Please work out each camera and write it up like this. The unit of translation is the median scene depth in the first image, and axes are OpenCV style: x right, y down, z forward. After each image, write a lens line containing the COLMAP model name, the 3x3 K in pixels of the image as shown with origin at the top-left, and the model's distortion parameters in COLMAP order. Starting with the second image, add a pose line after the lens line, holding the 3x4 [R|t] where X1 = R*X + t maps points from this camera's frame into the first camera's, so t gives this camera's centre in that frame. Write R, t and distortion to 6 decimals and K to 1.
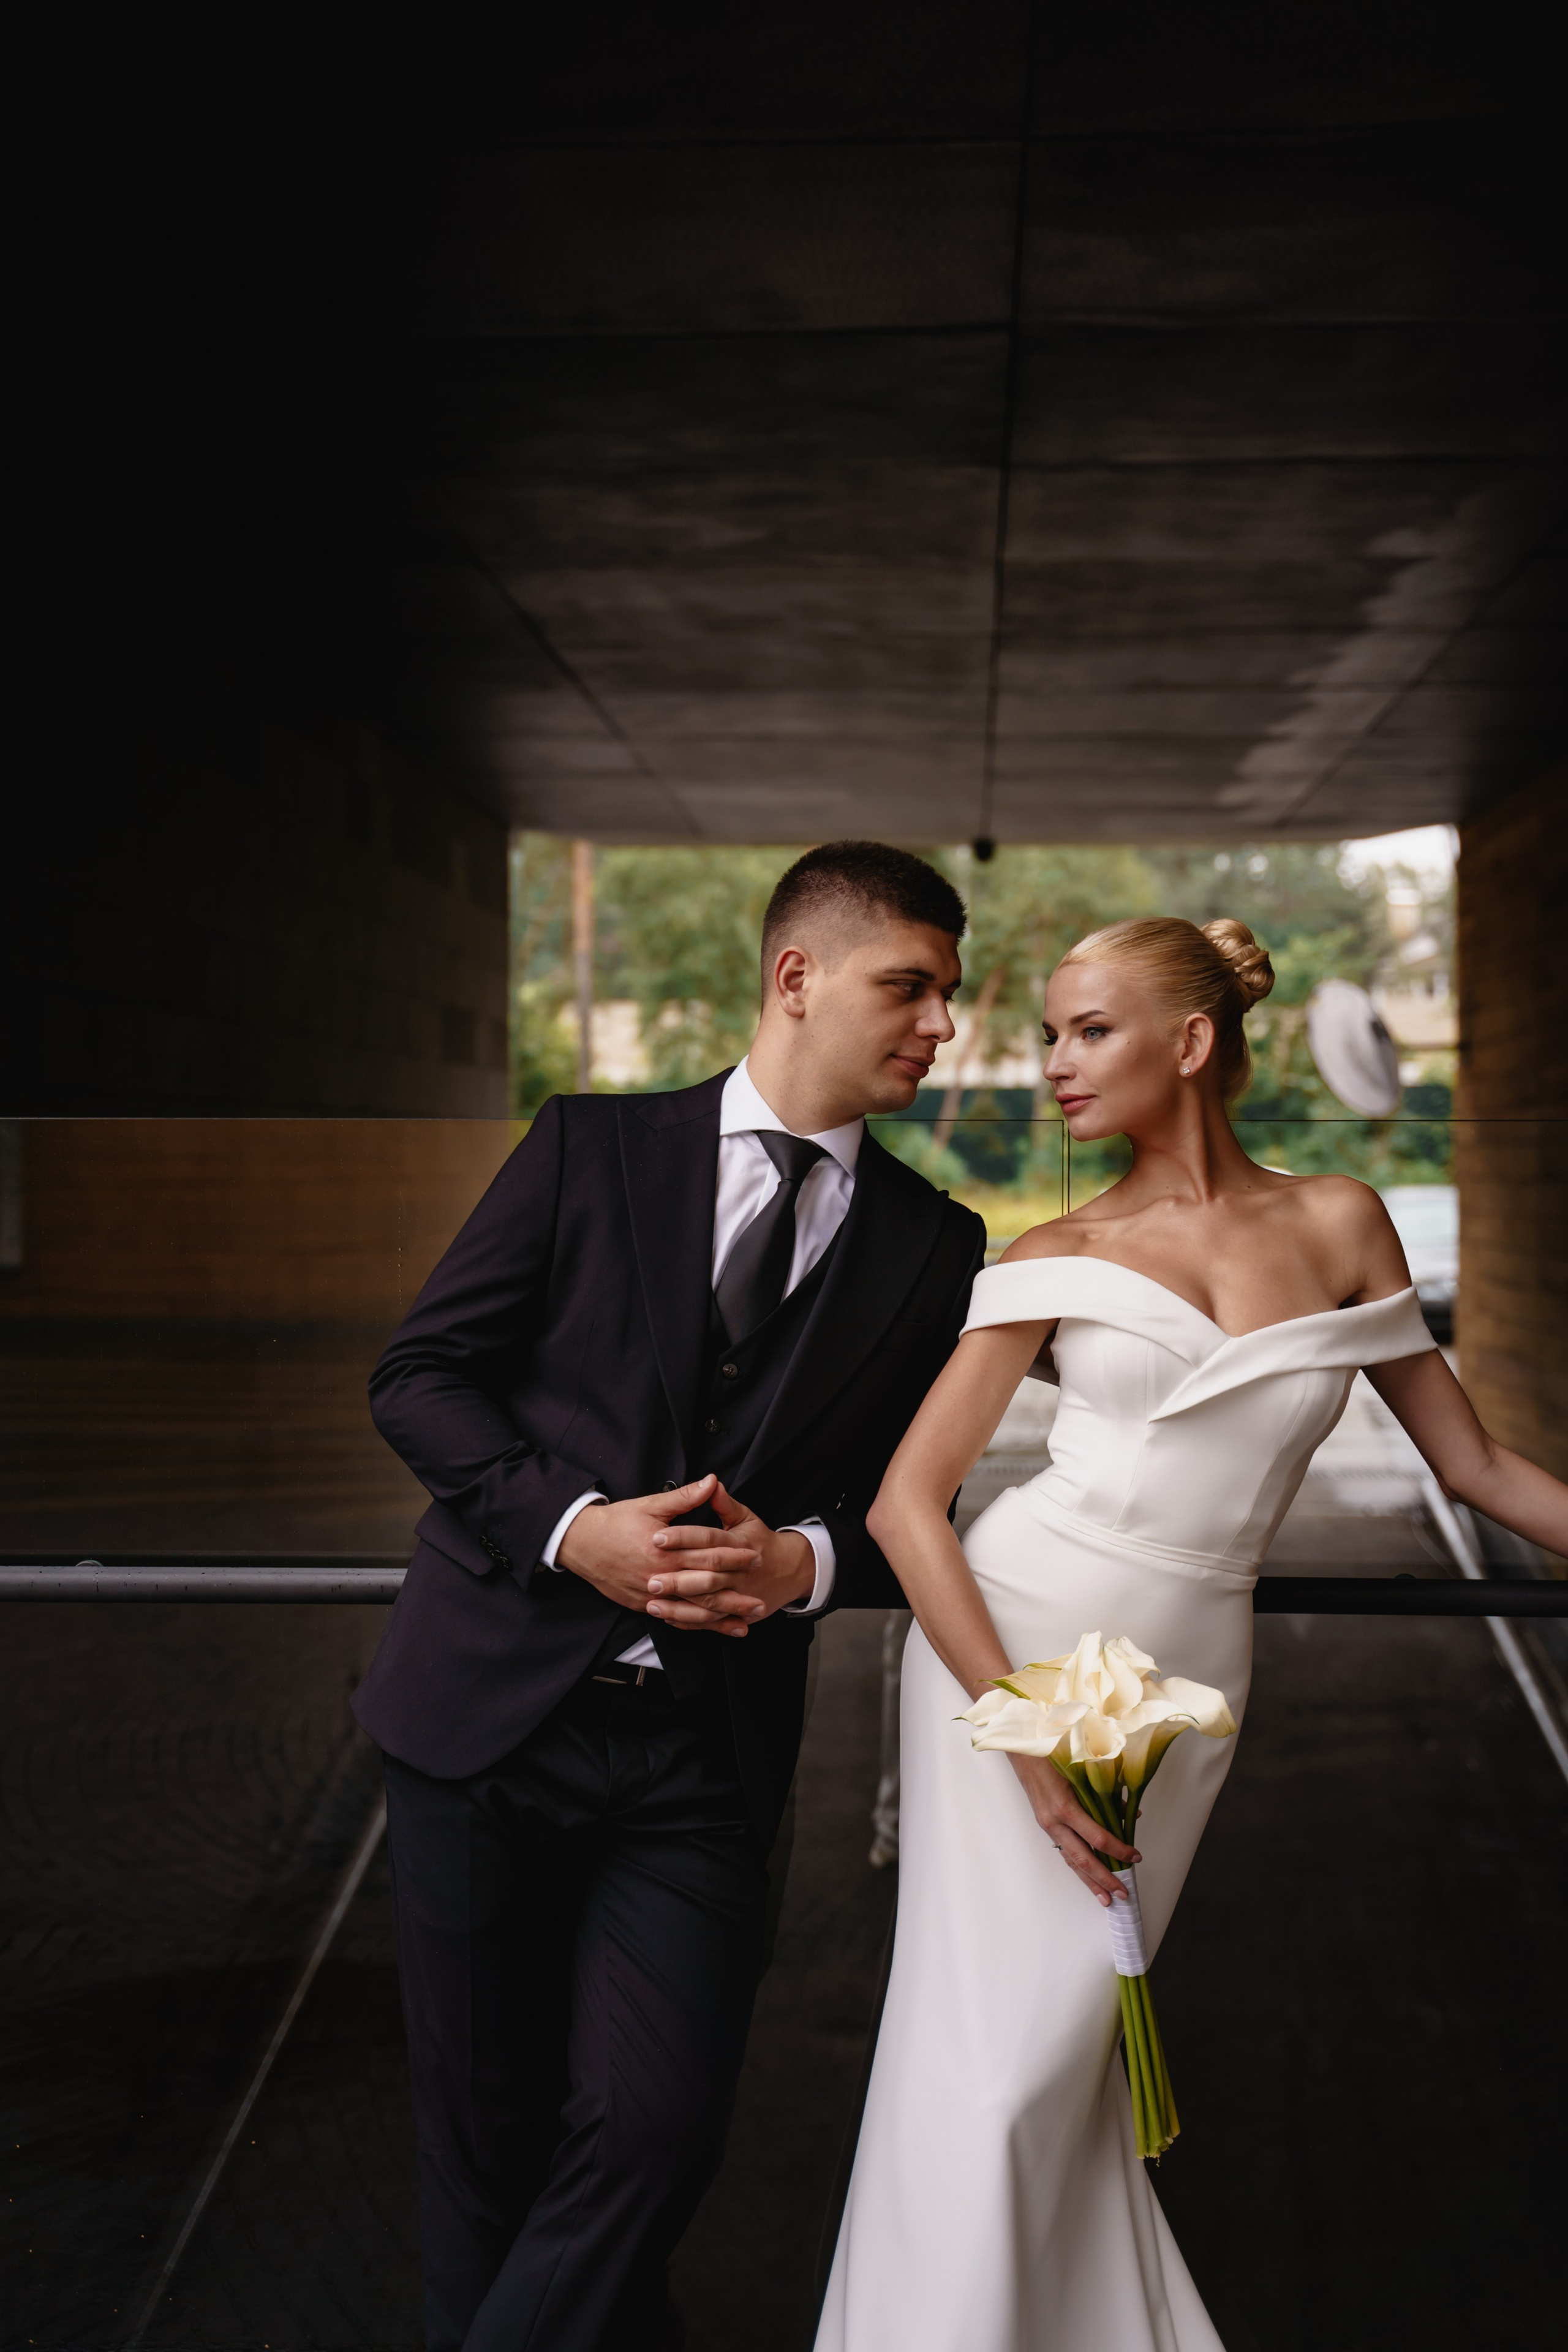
lens RADIAL K [[3178.2, 0, 787.8], [0, 3178.2, 1211.3], [0, 0, 1]] dist [0.093696, 0.010709]
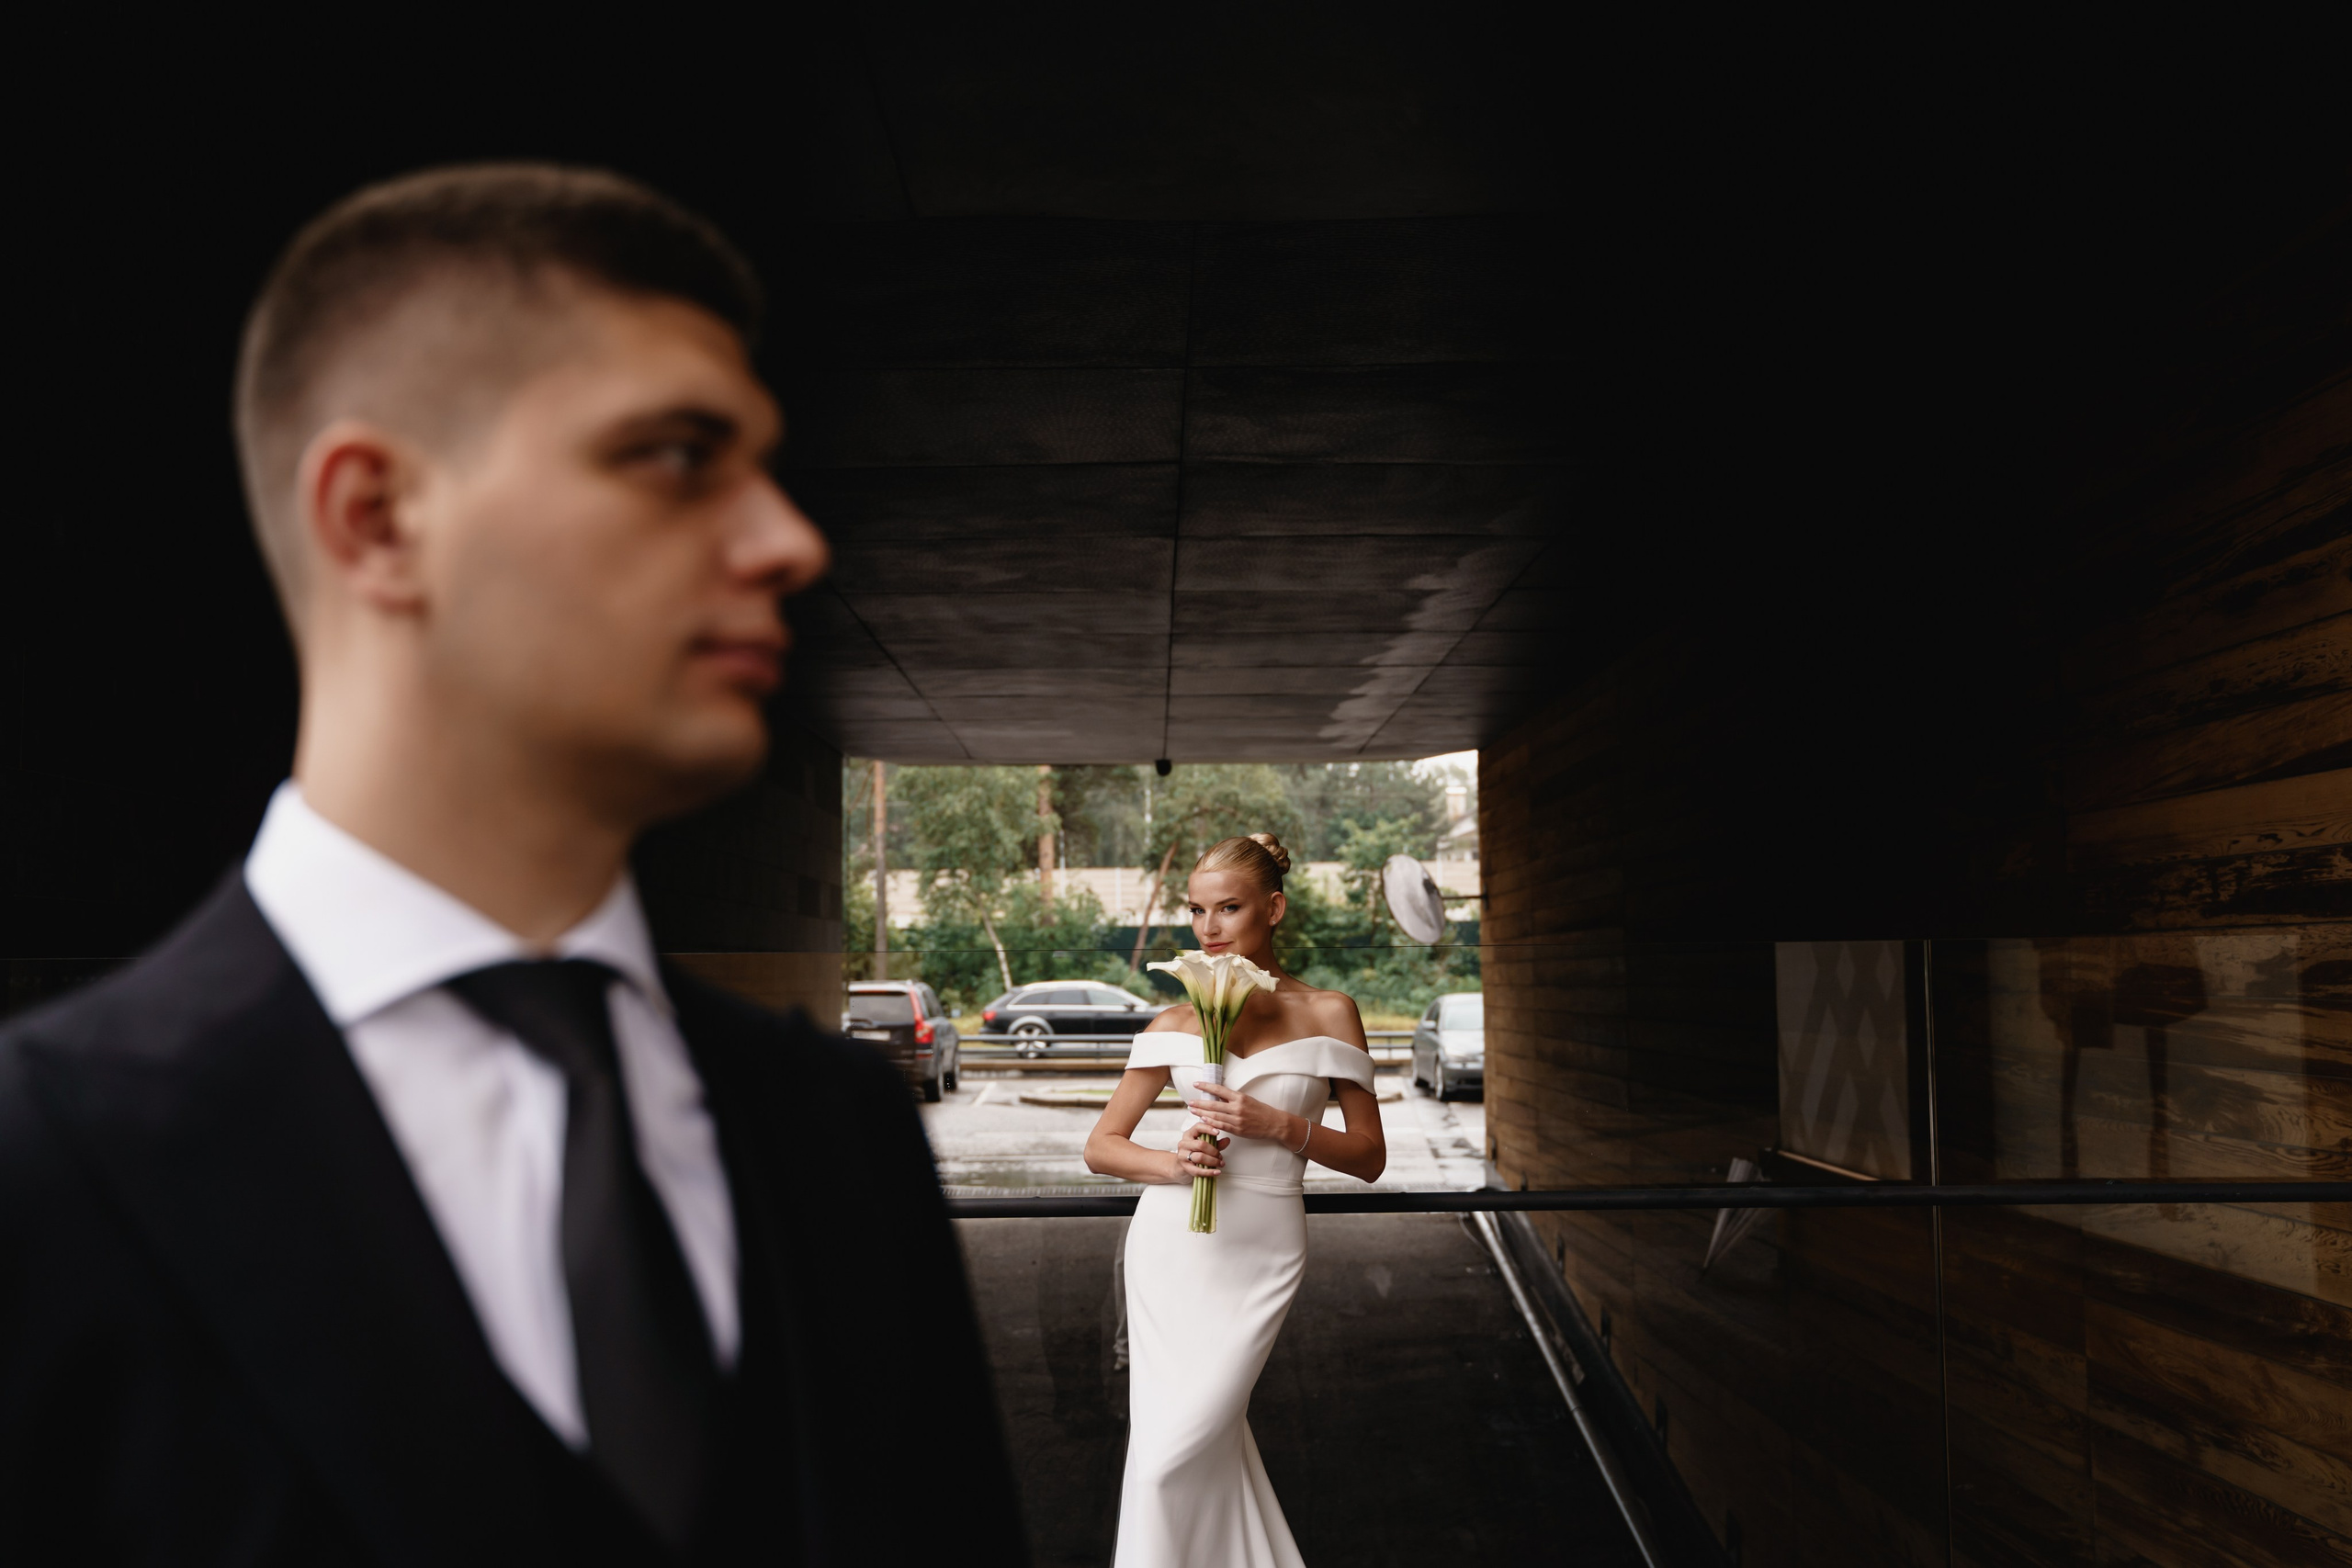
lens RADIAL K [[2432.8, 0, 1181.2], [0, 2432.8, 819.0], [0, 0, 1]] dist [-0.011623, -0.002780]
pose [[0.997498, -0.007501, 0.070298, -0.013107], [0.013328, 0.996479, -0.082781, 0.005475], [-0.069429, 0.083511, 0.994085, -0.160213]]
